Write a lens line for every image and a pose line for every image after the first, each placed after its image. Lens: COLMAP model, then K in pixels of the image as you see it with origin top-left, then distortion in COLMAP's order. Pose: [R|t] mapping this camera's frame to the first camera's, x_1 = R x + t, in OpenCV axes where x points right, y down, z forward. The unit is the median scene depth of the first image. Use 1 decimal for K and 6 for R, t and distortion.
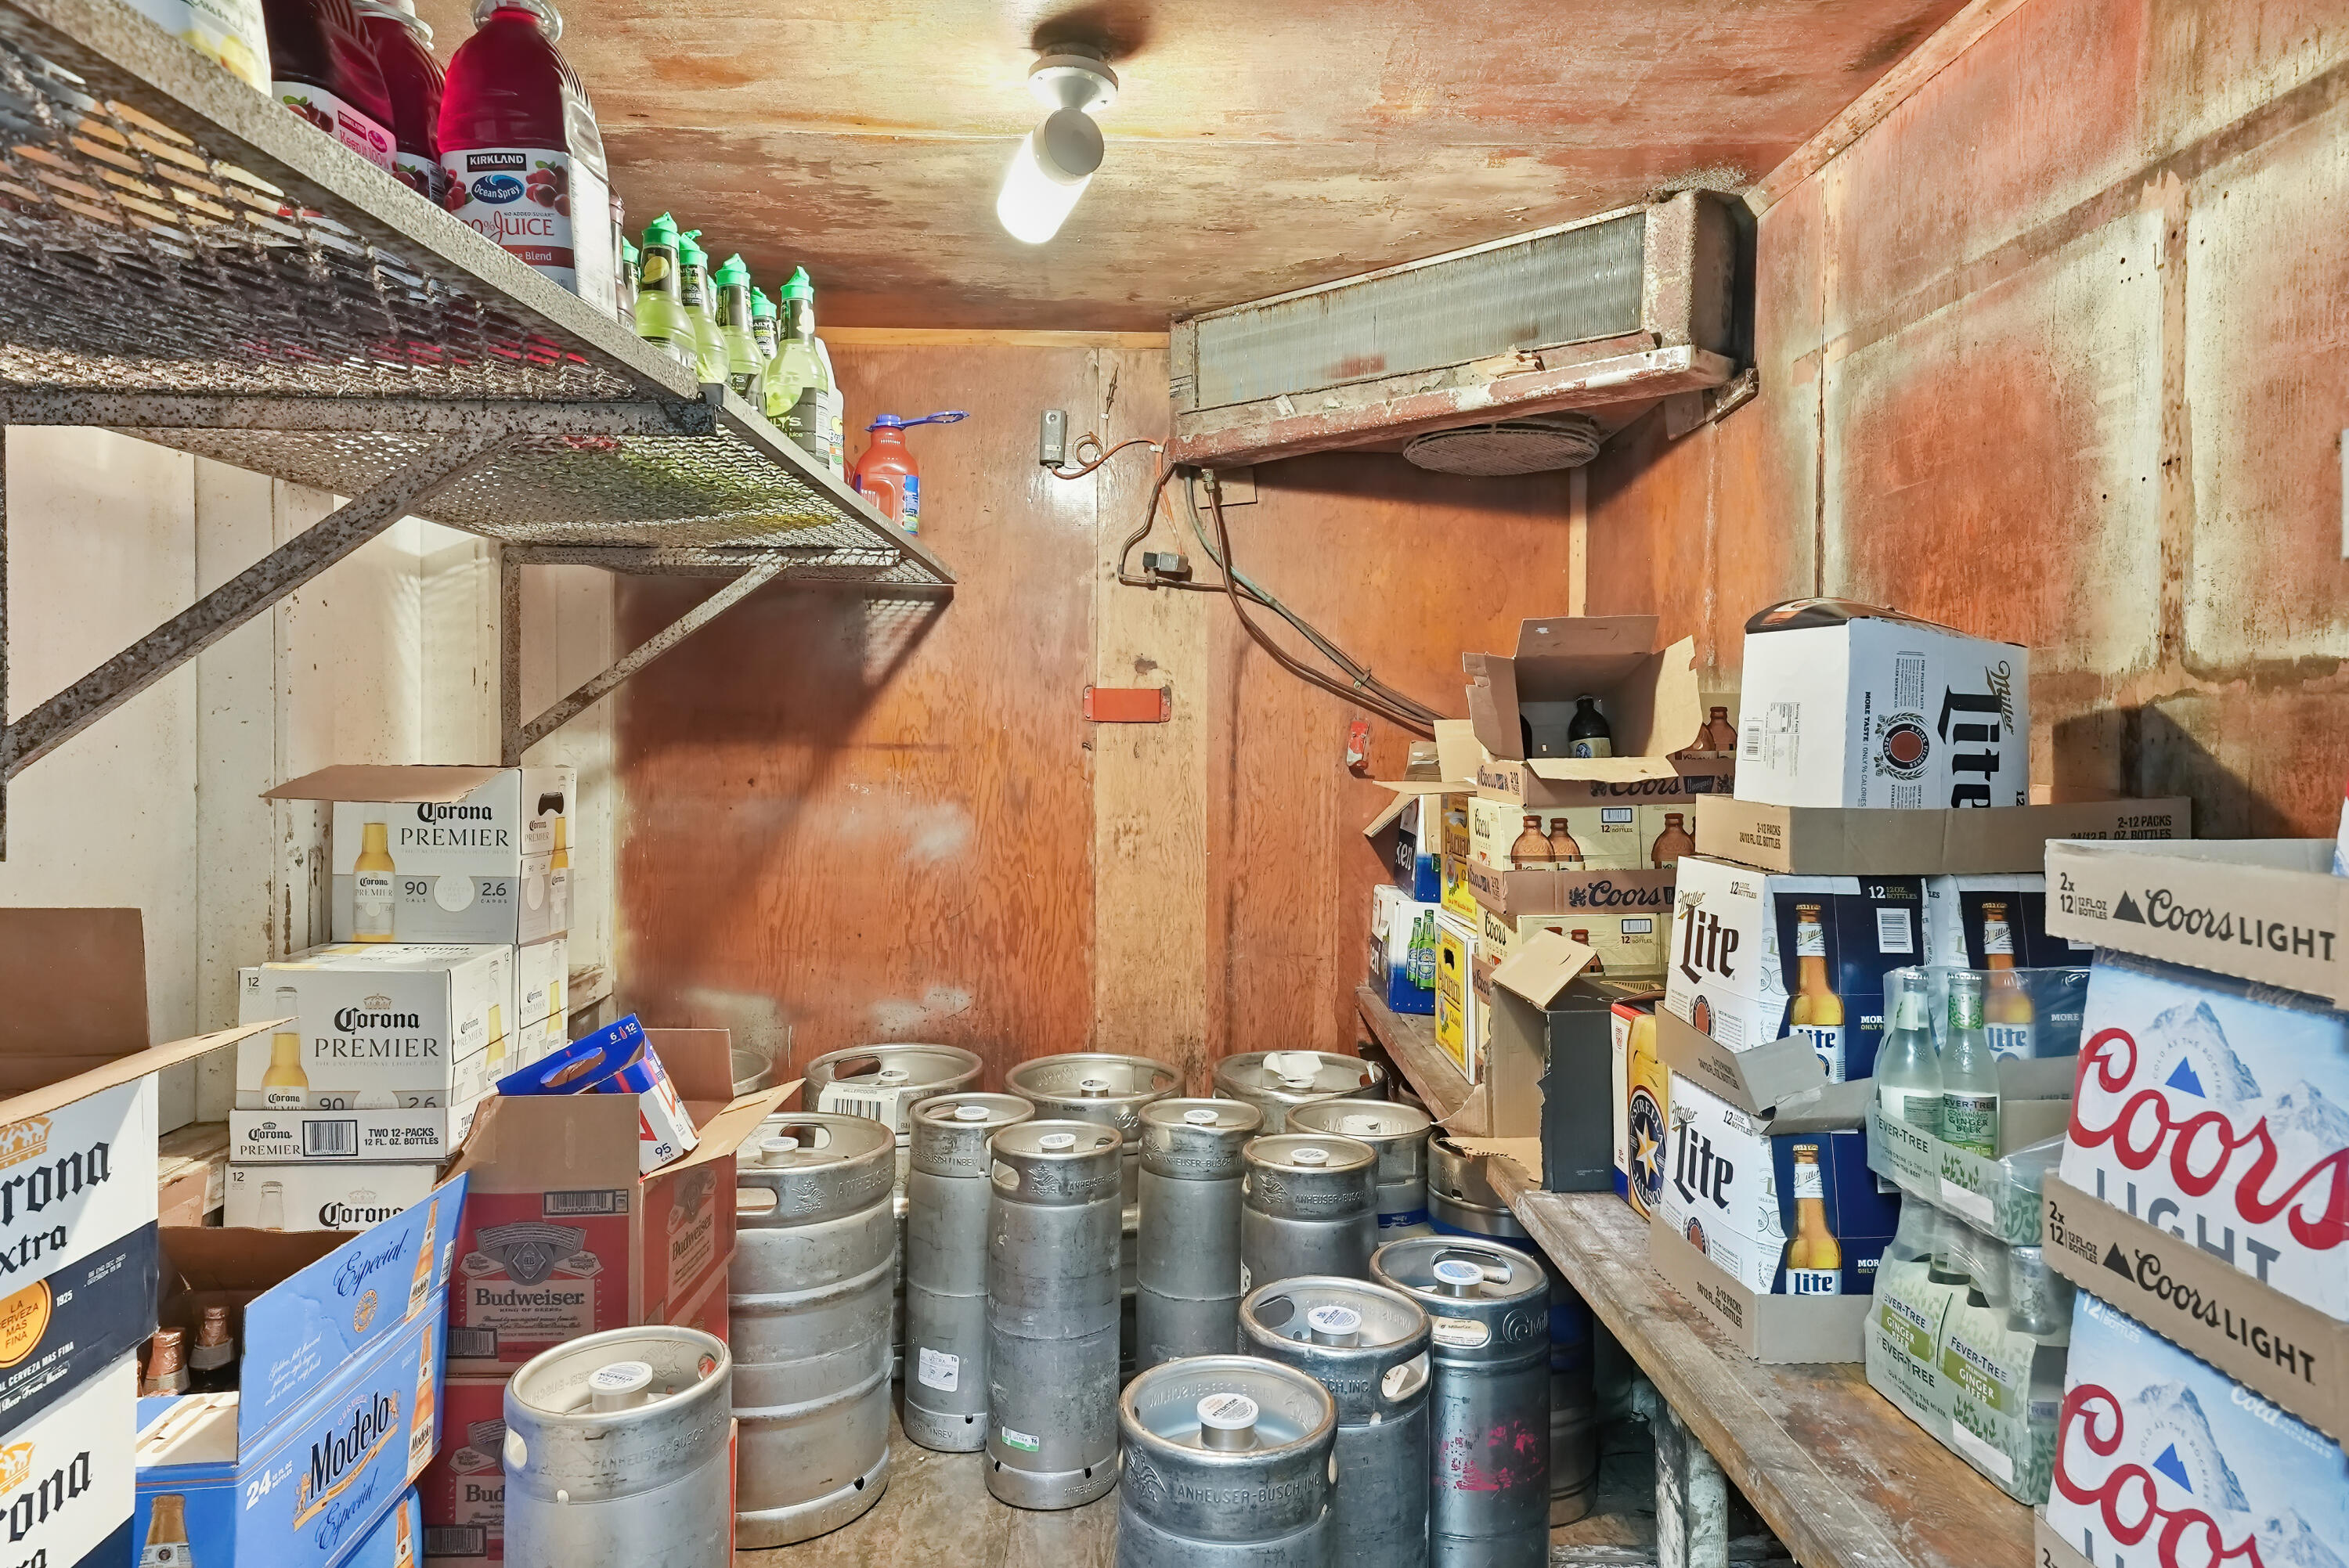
lens RADIAL K [[1409.9, 0, 1169.7], [0, 1409.9, 729.3], [0, 0, 1]] dist [0.027387, 0.001206]
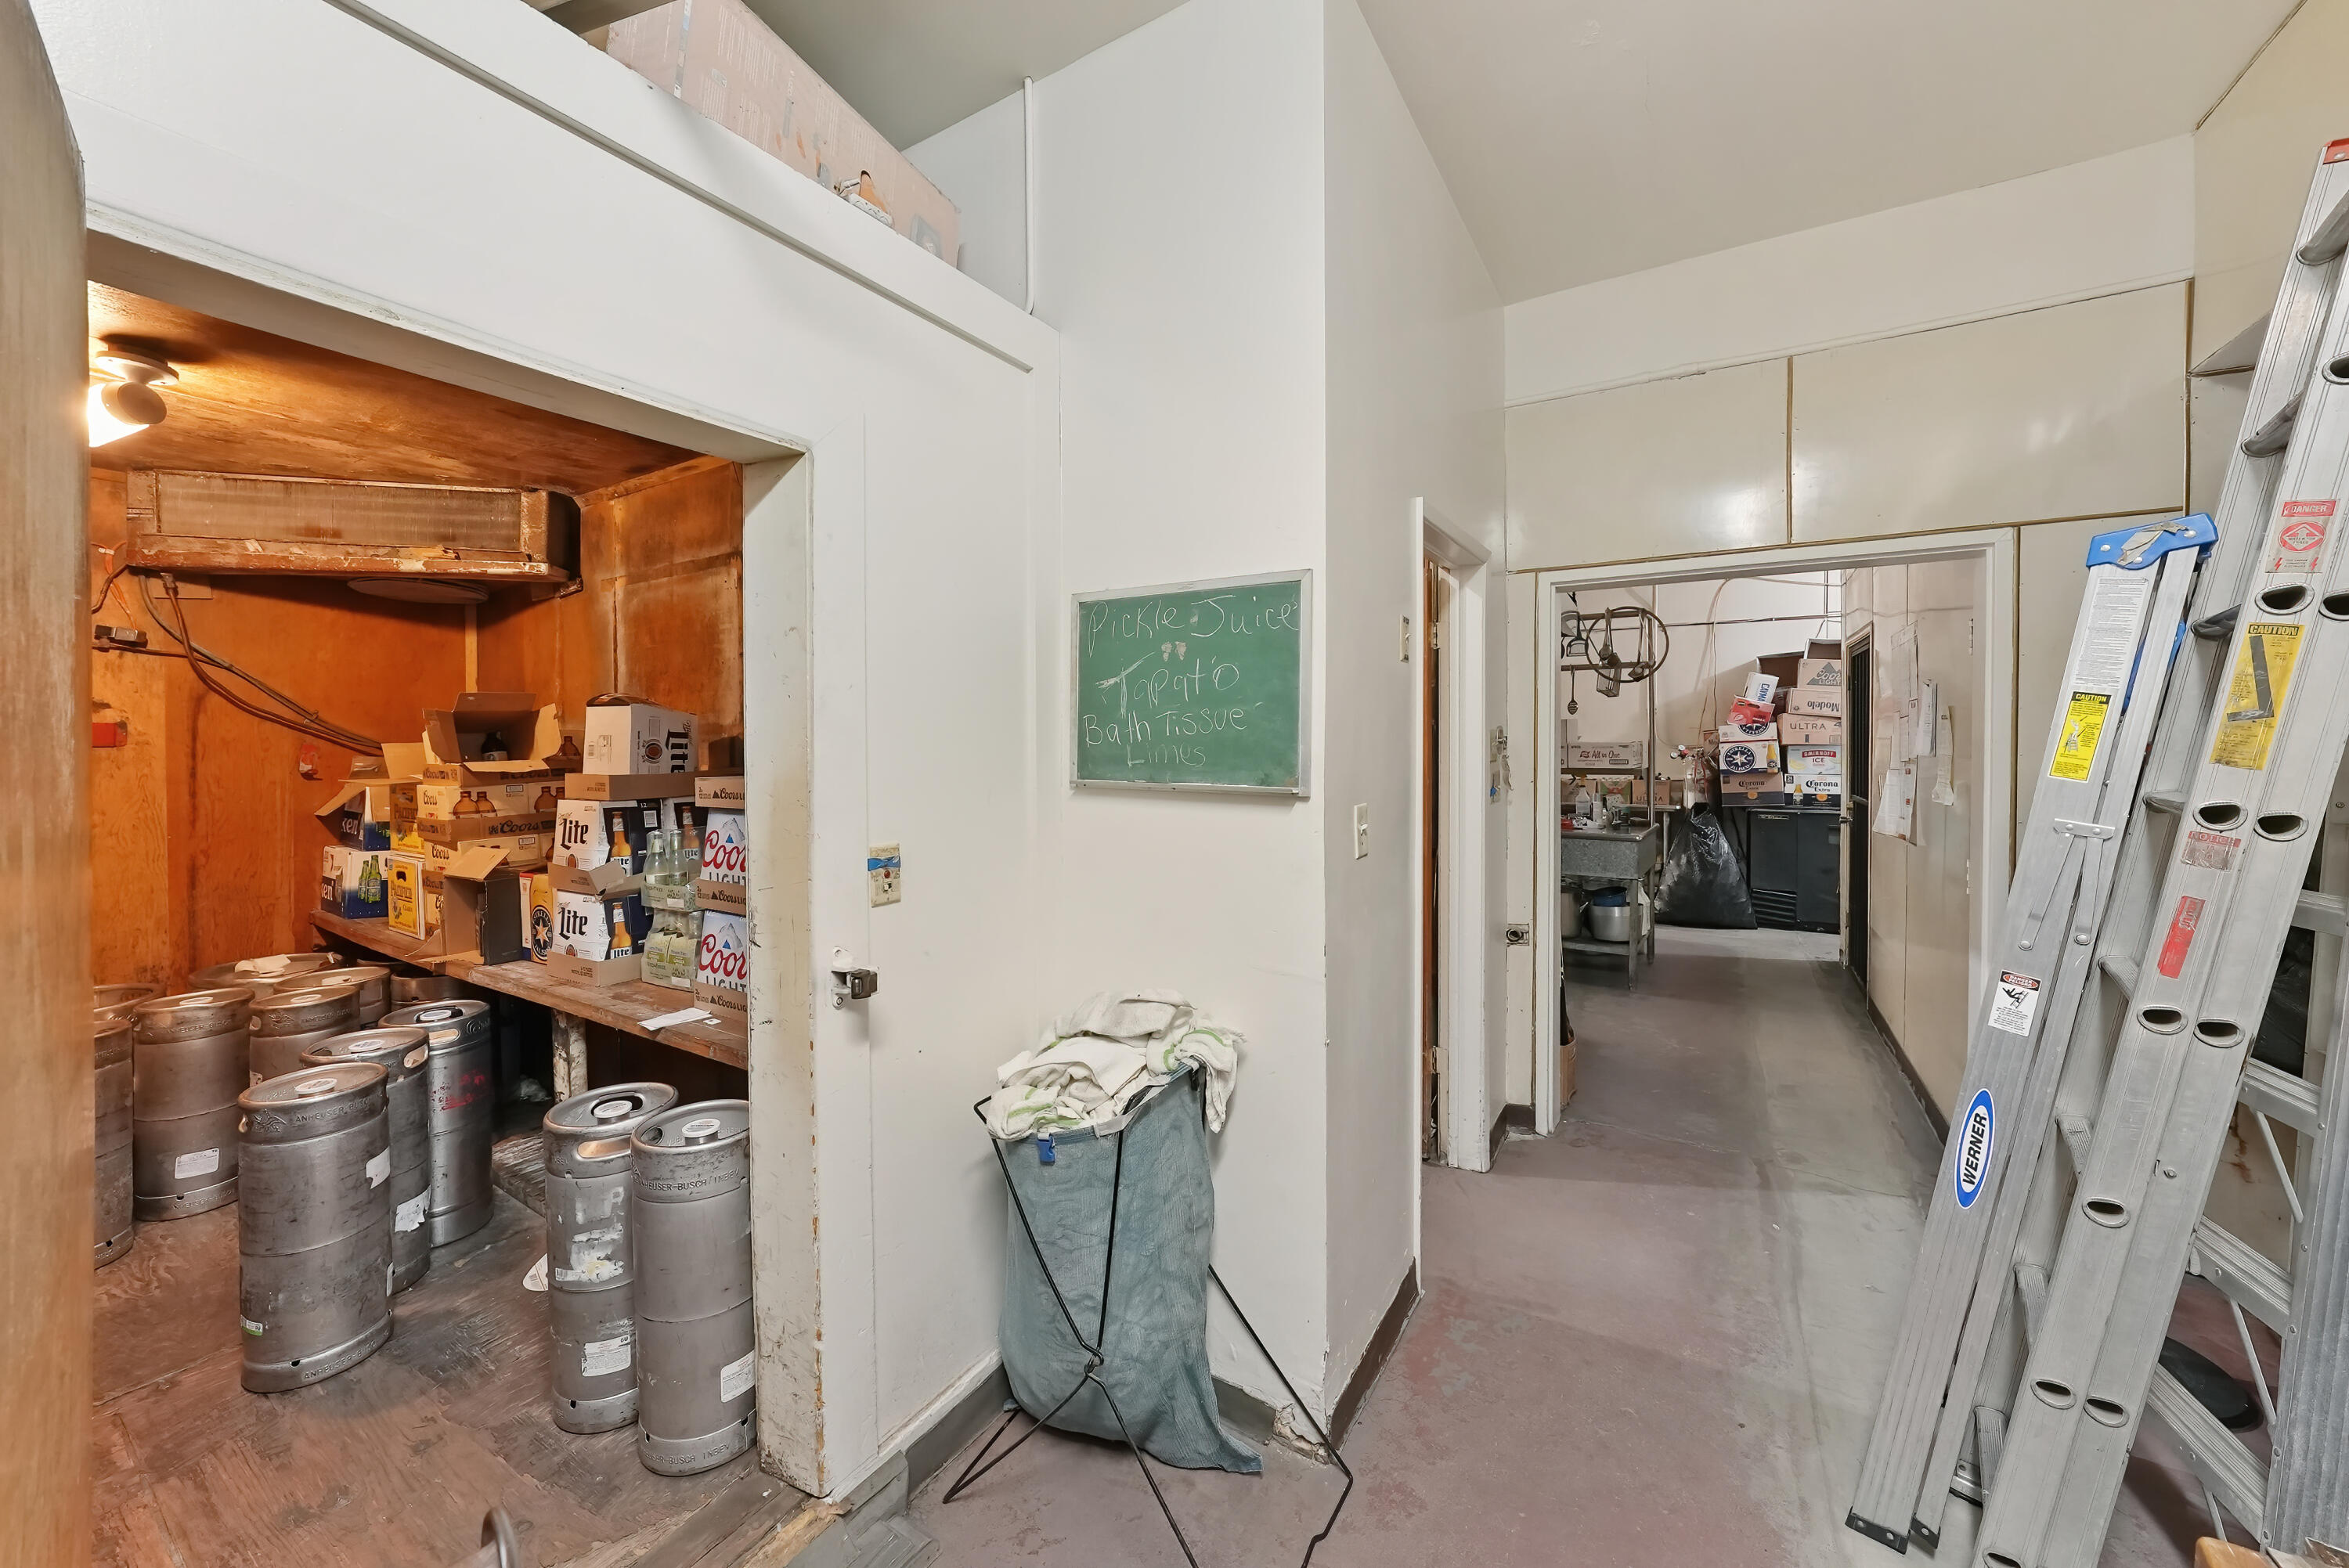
lens RADIAL K [[896.8, 0, 1162.4], [0, 896.8, 754.4], [0, 0, 1]] dist [-0.001090, 0.004319]
pose [[0.553513, -0.018798, 0.832628, -0.262170], [0.012621, 0.999820, 0.014183, 0.004275], [-0.832745, 0.002658, 0.553650, -0.536277]]
